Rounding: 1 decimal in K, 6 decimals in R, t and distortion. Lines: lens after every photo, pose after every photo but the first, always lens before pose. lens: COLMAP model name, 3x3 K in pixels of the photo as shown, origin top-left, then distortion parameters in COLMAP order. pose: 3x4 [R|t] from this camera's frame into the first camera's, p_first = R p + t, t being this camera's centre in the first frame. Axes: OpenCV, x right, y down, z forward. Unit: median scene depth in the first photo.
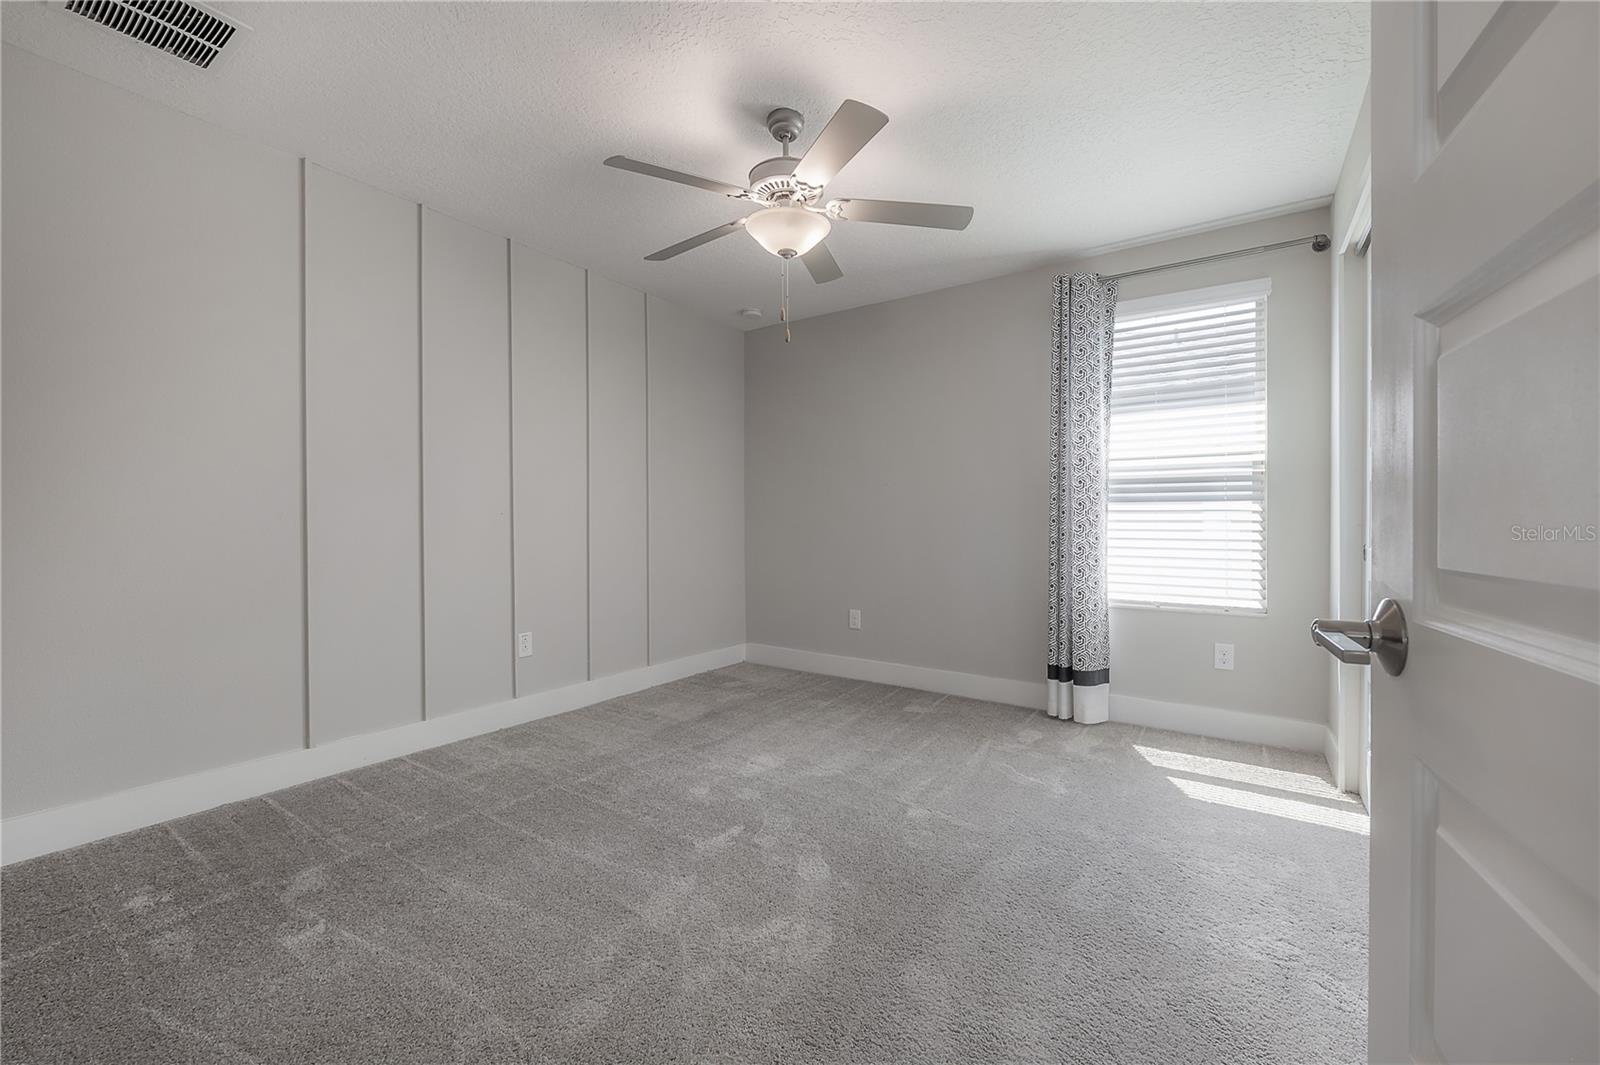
lens RADIAL K [[662.3, 0, 796.7], [0, 662.3, 520.0], [0, 0, 1]] dist [-0.007245, -0.000062]
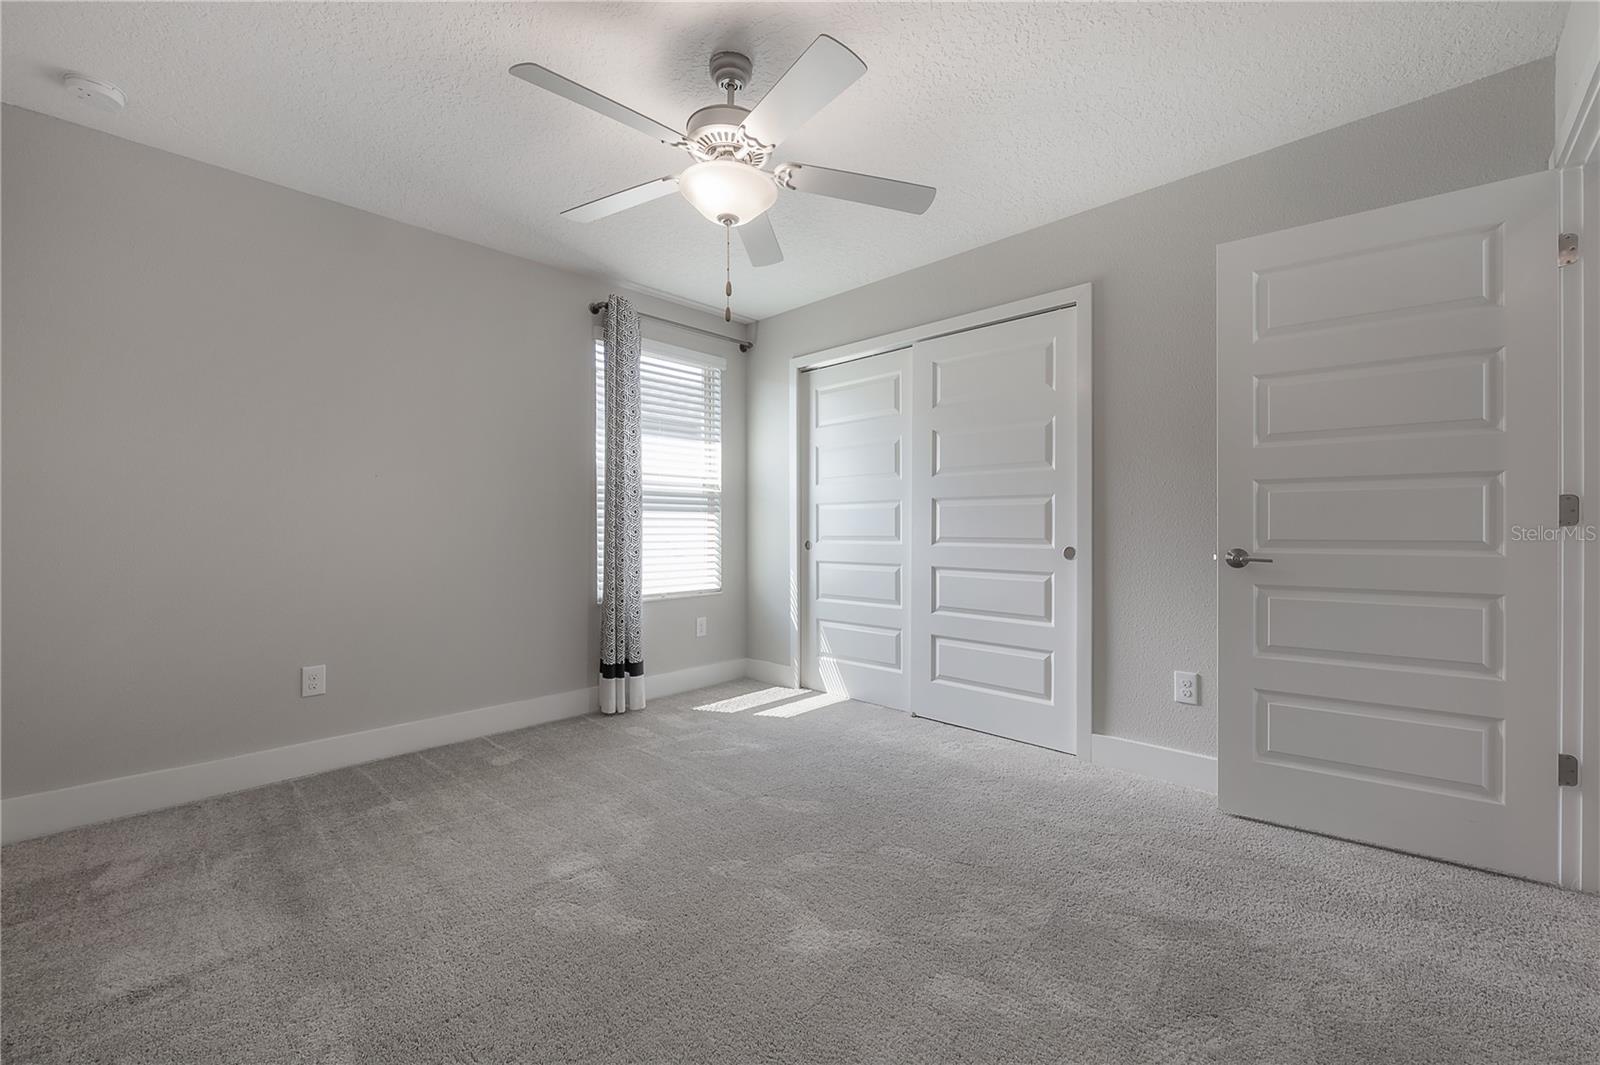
lens RADIAL K [[662.3, 0, 796.7], [0, 662.3, 520.0], [0, 0, 1]] dist [-0.007245, -0.000062]
pose [[0.128353, 0.010560, 0.991672, -0.633705], [-0.000426, 0.999944, -0.010592, 0.002230], [-0.991728, 0.000937, 0.128350, 0.595437]]
